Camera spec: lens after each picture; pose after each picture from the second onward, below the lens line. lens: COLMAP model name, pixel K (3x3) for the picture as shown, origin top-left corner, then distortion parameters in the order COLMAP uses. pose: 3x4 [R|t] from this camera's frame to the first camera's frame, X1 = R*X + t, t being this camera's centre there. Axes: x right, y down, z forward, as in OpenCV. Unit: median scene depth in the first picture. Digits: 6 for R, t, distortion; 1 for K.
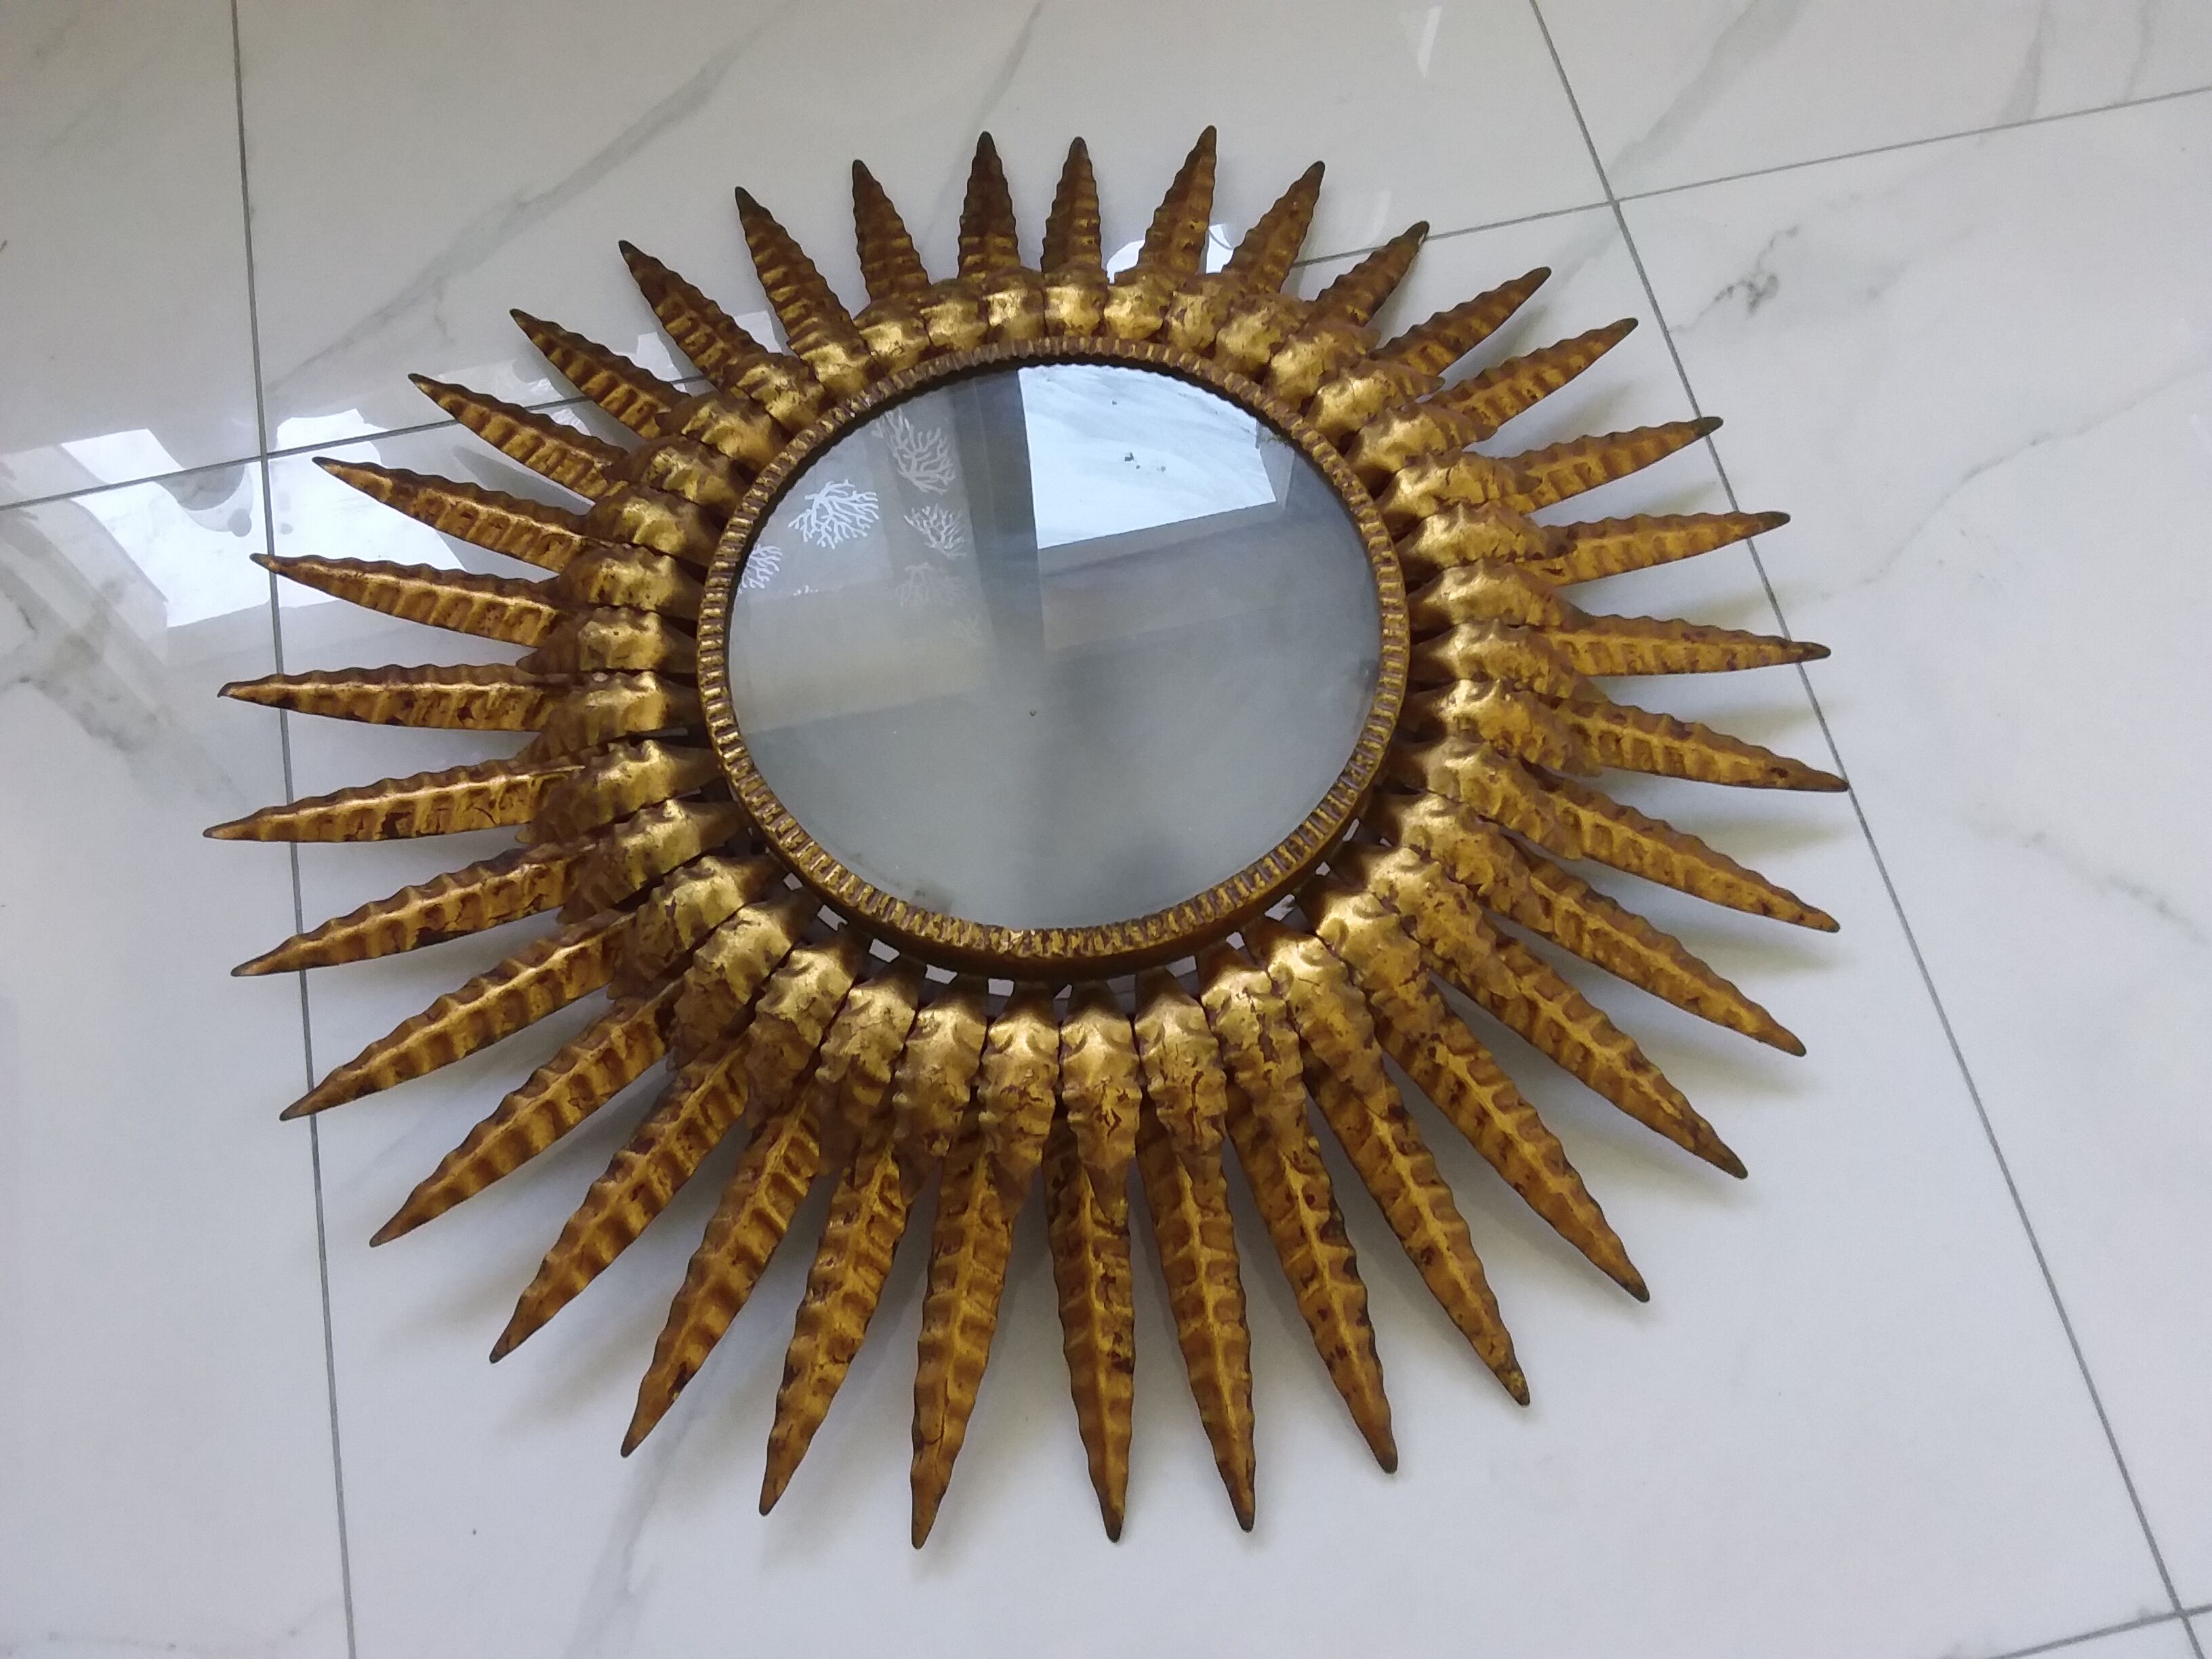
lens RADIAL K [[1716.6, 0, 1117.2], [0, 1716.6, 838.8], [0, 0, 1]] dist [0.068388, -0.105598]
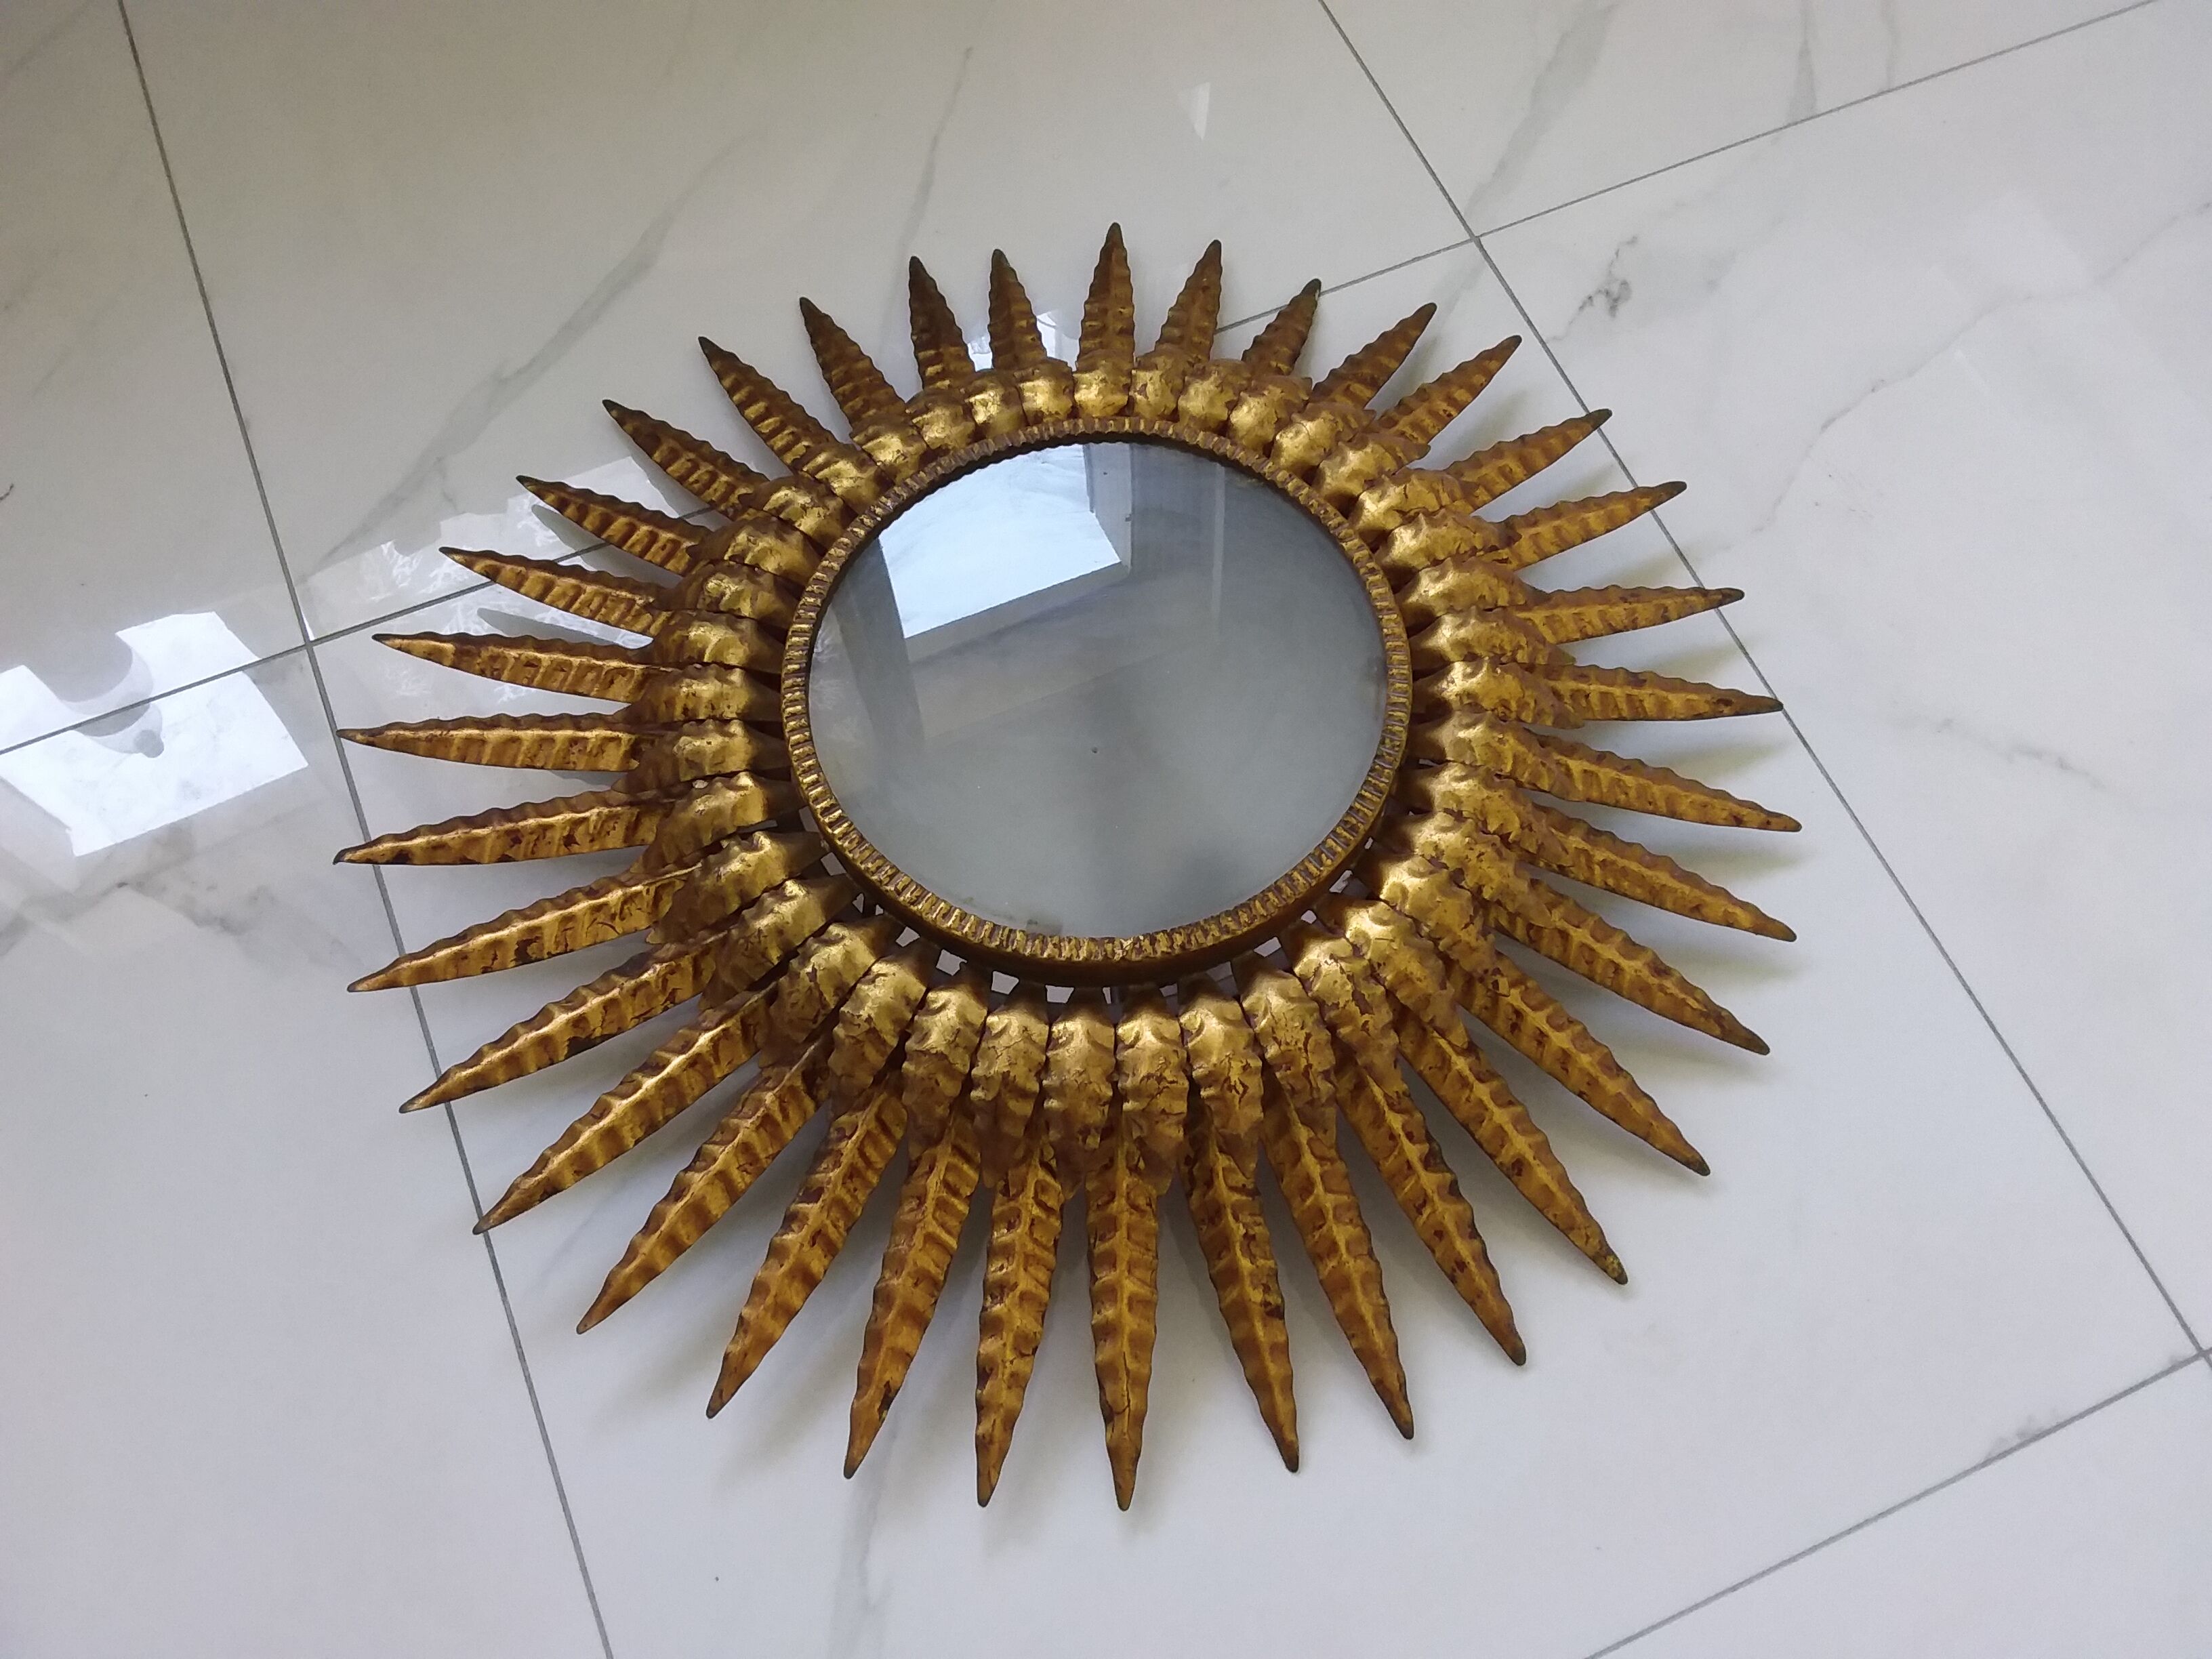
lens RADIAL K [[1716.6, 0, 1109.6], [0, 1716.6, 832.7], [0, 0, 1]] dist [0.068388, -0.105598]
pose [[0.982942, -0.166466, 0.078196, -0.130950], [0.169975, 0.984614, -0.040552, 0.025747], [-0.070242, 0.053151, 0.996113, -0.114514]]
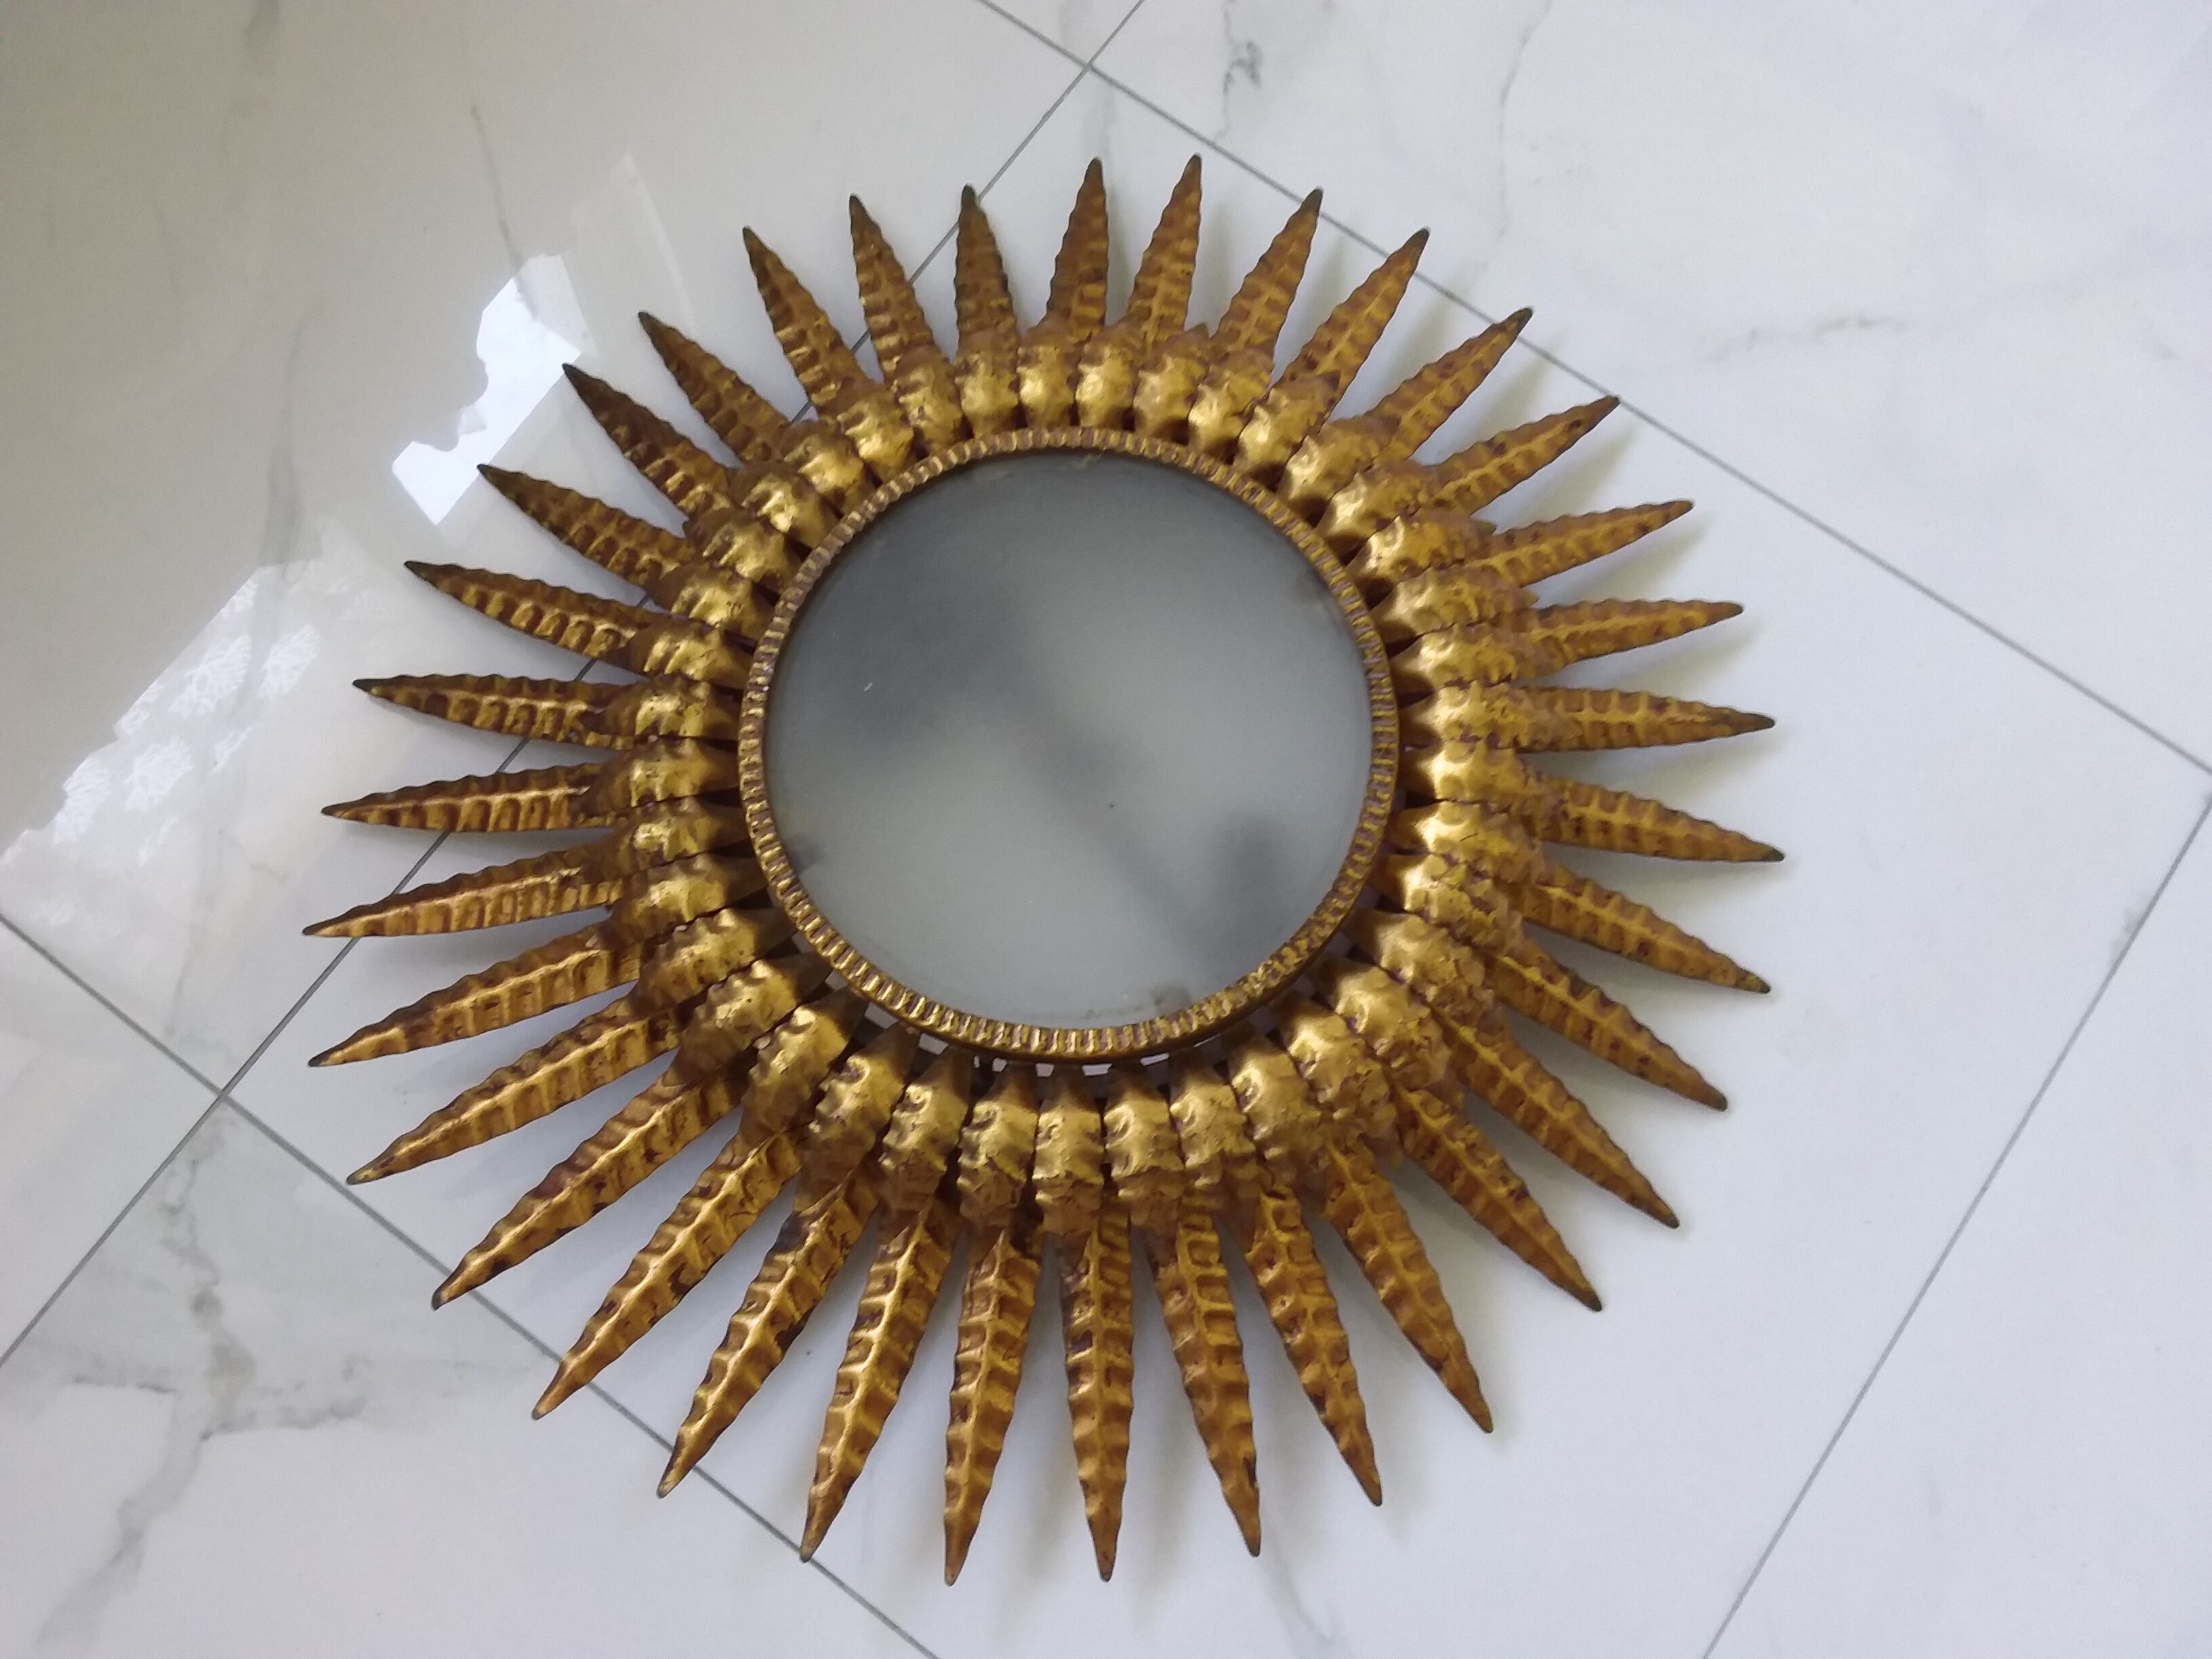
lens RADIAL K [[1716.6, 0, 1082.4], [0, 1716.6, 819.1], [0, 0, 1]] dist [0.068388, -0.105598]
pose [[0.753637, -0.635586, 0.167516, -0.238767], [0.615211, 0.771820, 0.160654, -0.240402], [-0.231401, -0.018018, 0.972691, -0.044185]]
